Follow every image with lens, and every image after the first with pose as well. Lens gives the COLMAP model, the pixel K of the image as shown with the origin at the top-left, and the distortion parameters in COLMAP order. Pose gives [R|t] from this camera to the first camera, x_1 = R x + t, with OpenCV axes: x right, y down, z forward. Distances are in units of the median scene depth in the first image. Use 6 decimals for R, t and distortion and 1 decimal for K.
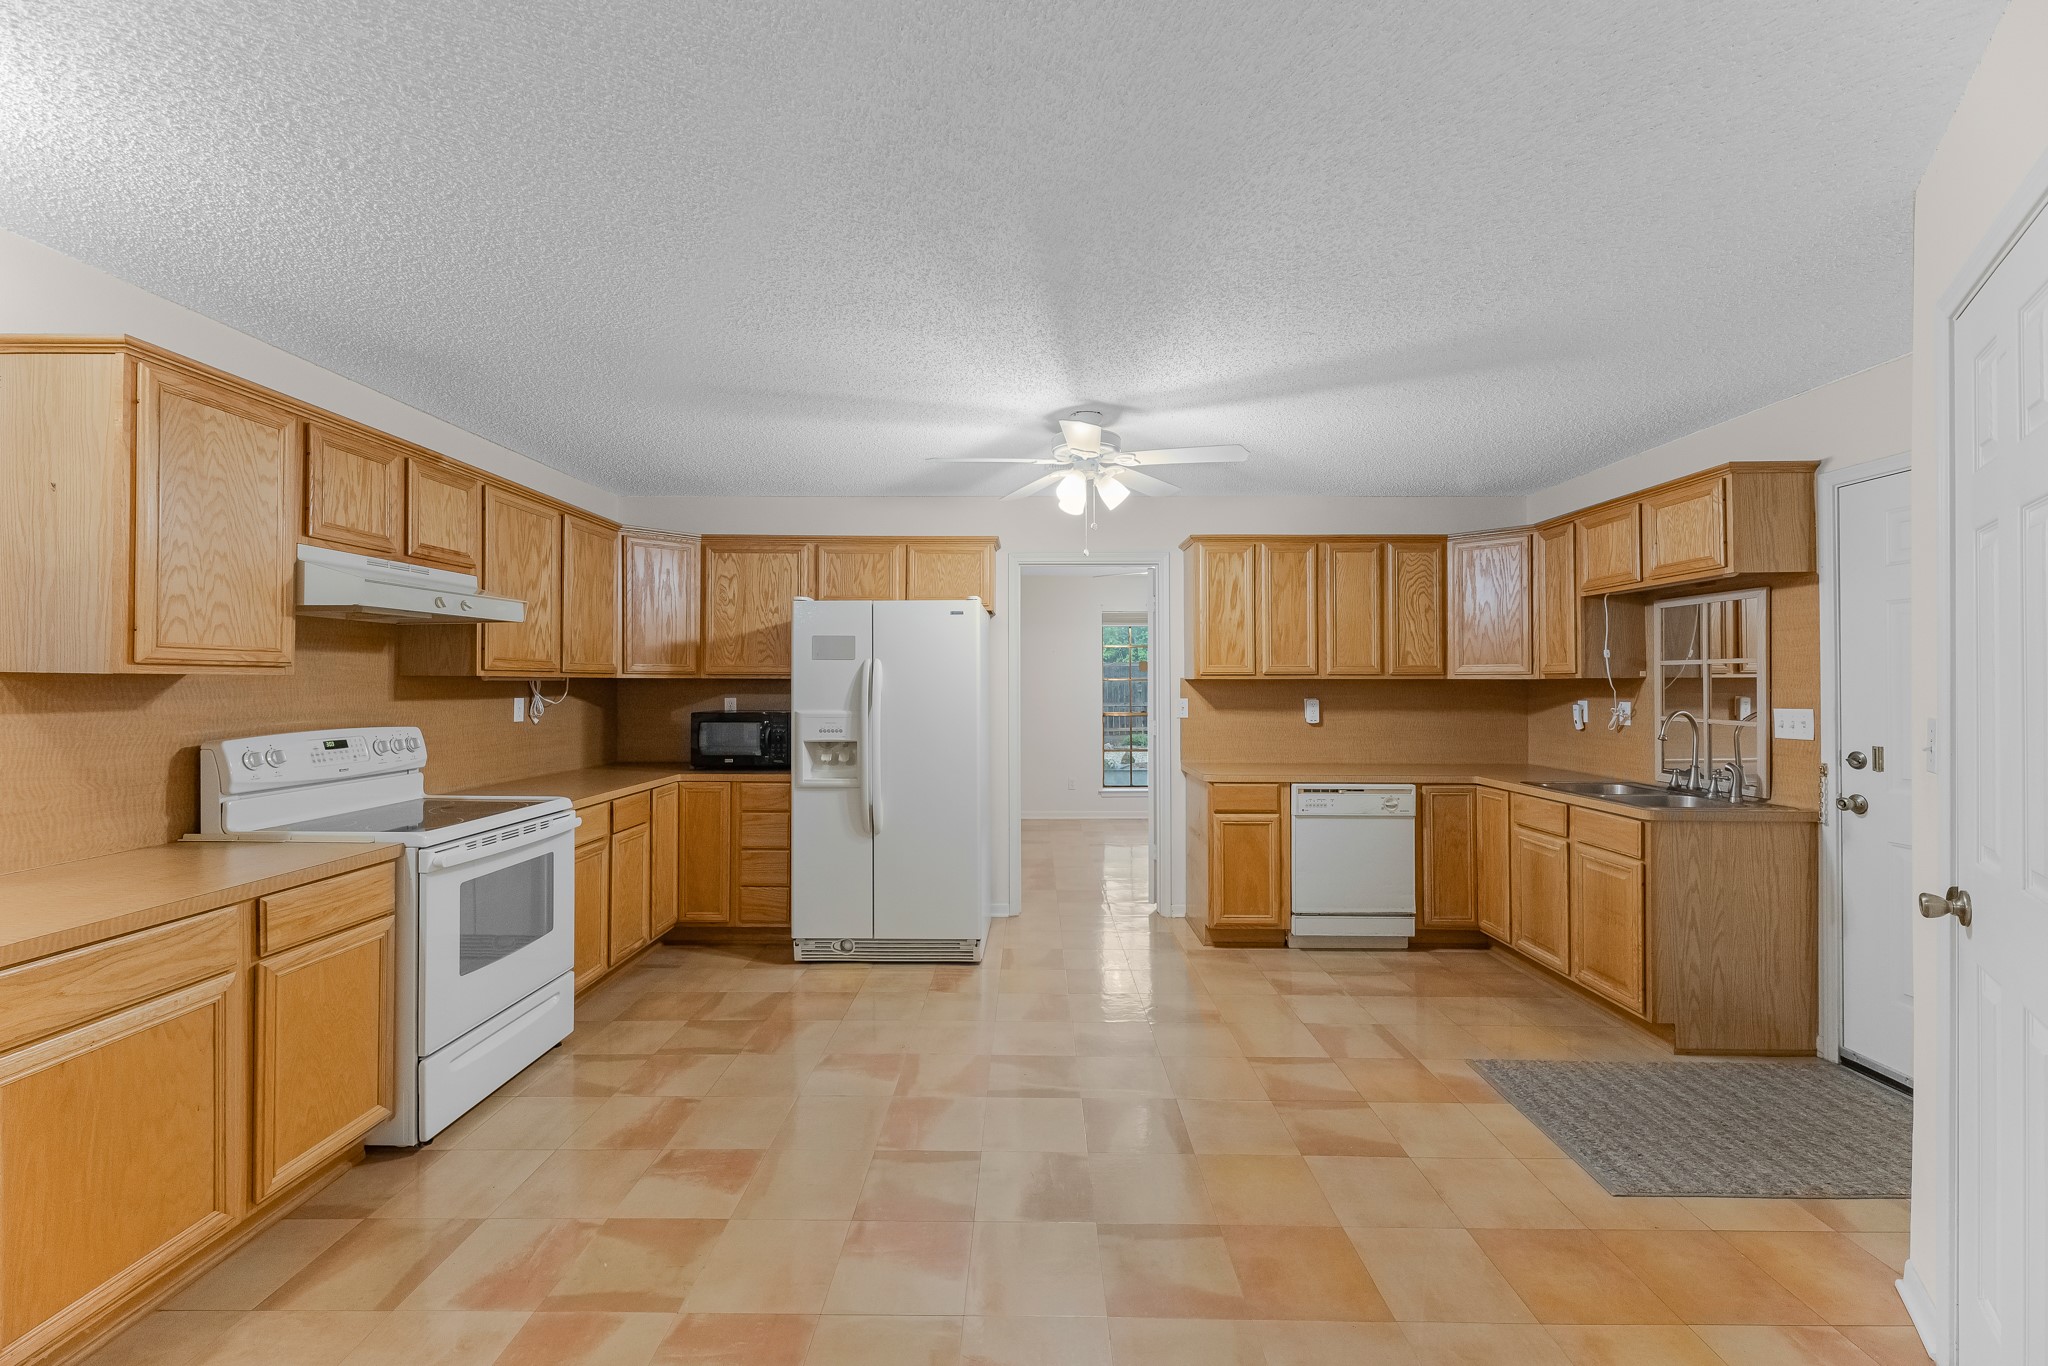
lens RADIAL K [[820.2, 0, 1013.5], [0, 820.2, 680.2], [0, 0, 1]] dist [0.005272, -0.002140]
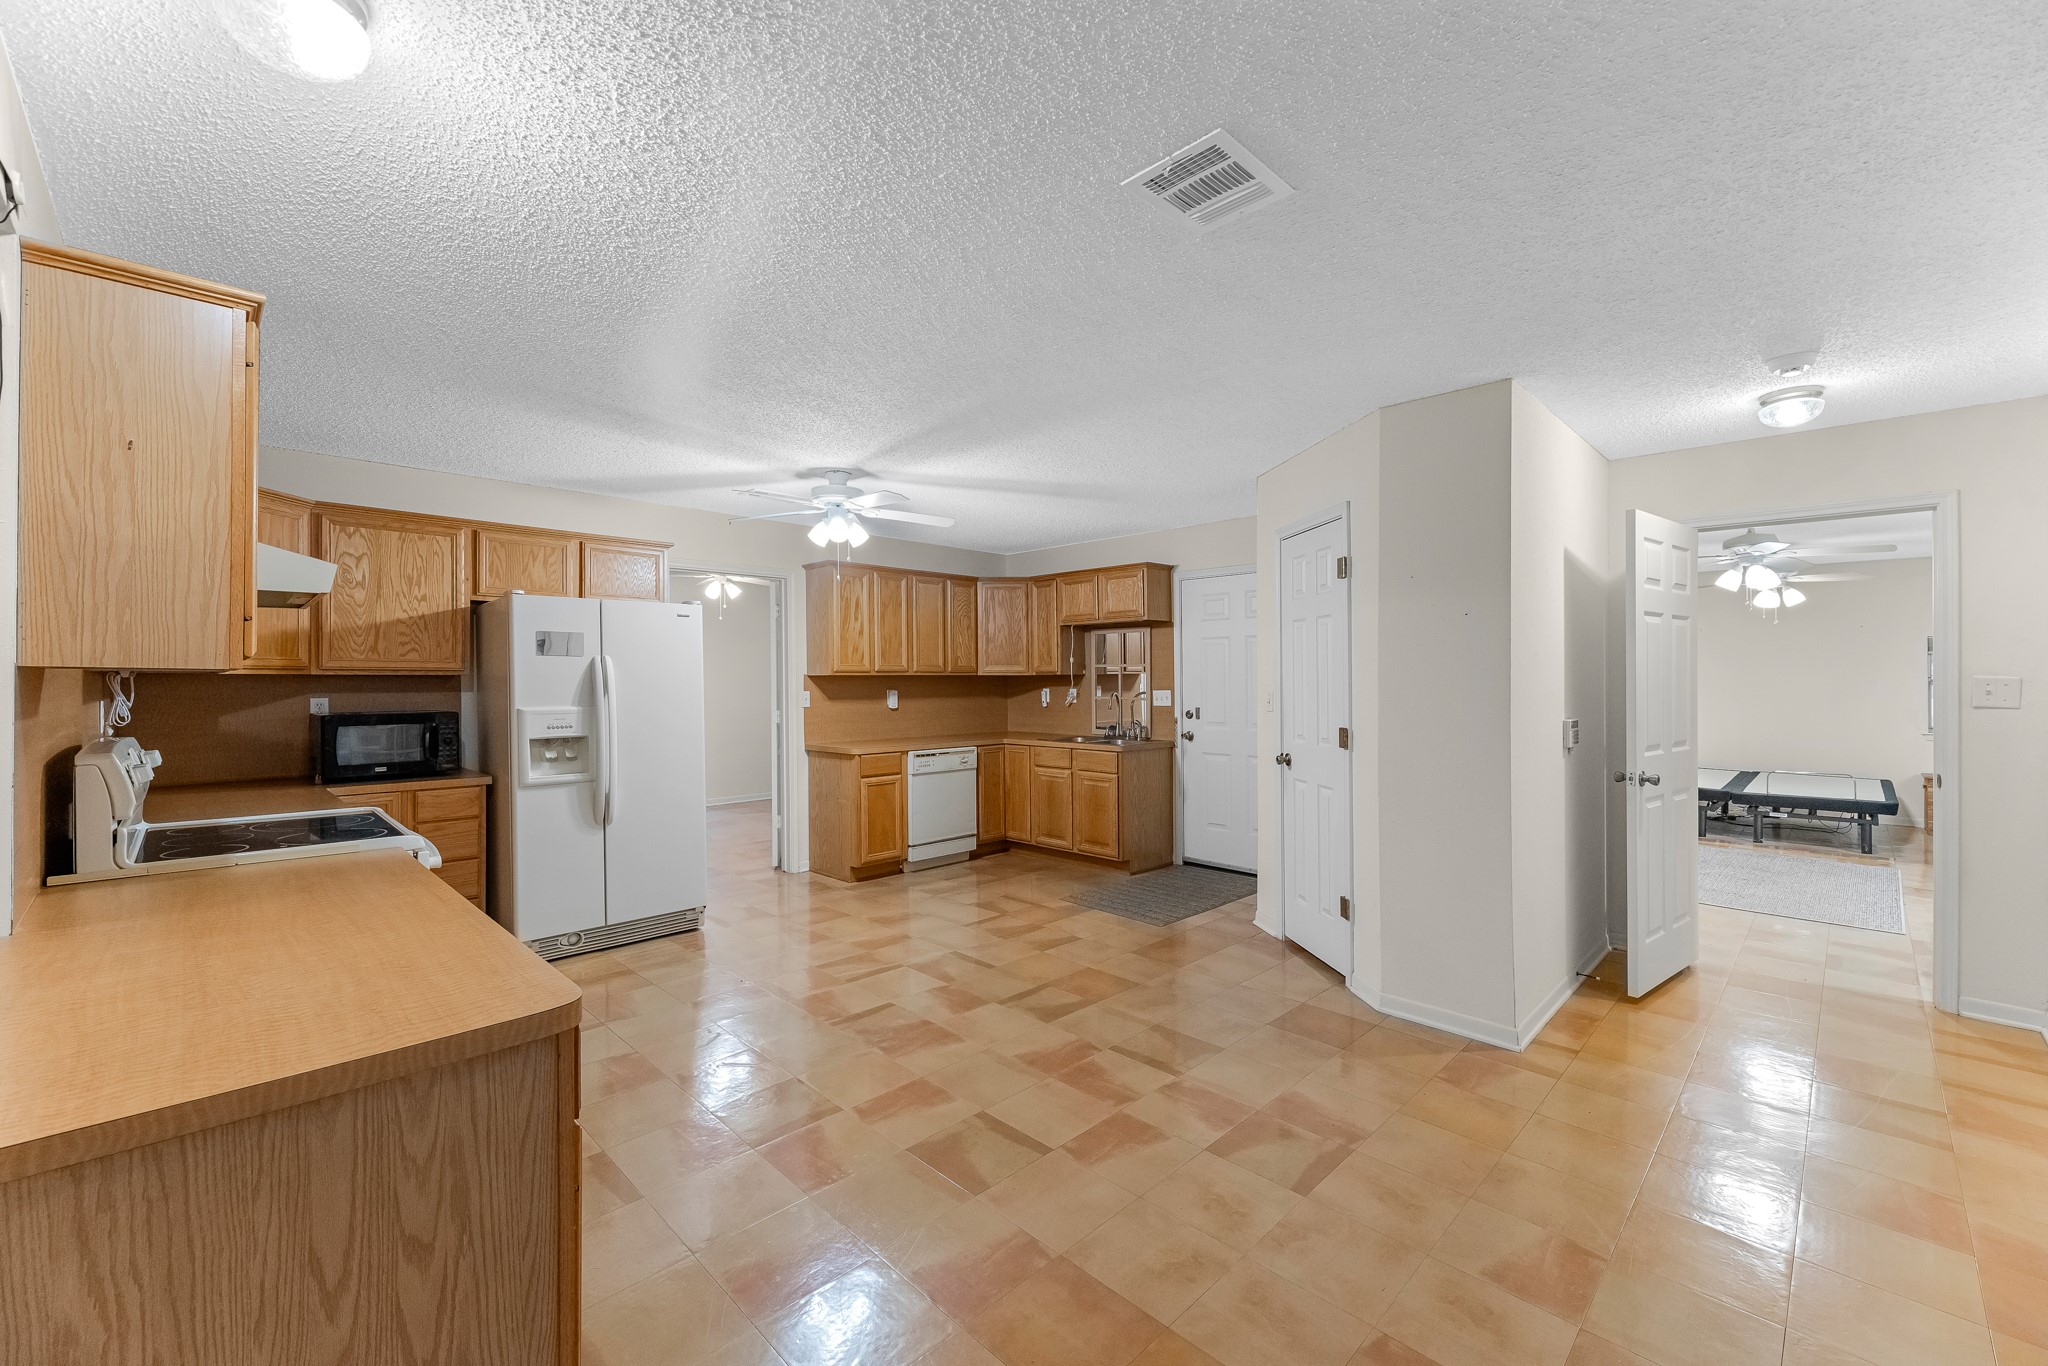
lens RADIAL K [[820.2, 0, 1033.3], [0, 820.2, 671.7], [0, 0, 1]] dist [0.005272, -0.002140]
pose [[0.697529, 0.002913, 0.716551, -0.534904], [0.001159, 0.999986, -0.005193, 0.000229], [-0.716556, 0.004452, 0.697516, -0.112382]]
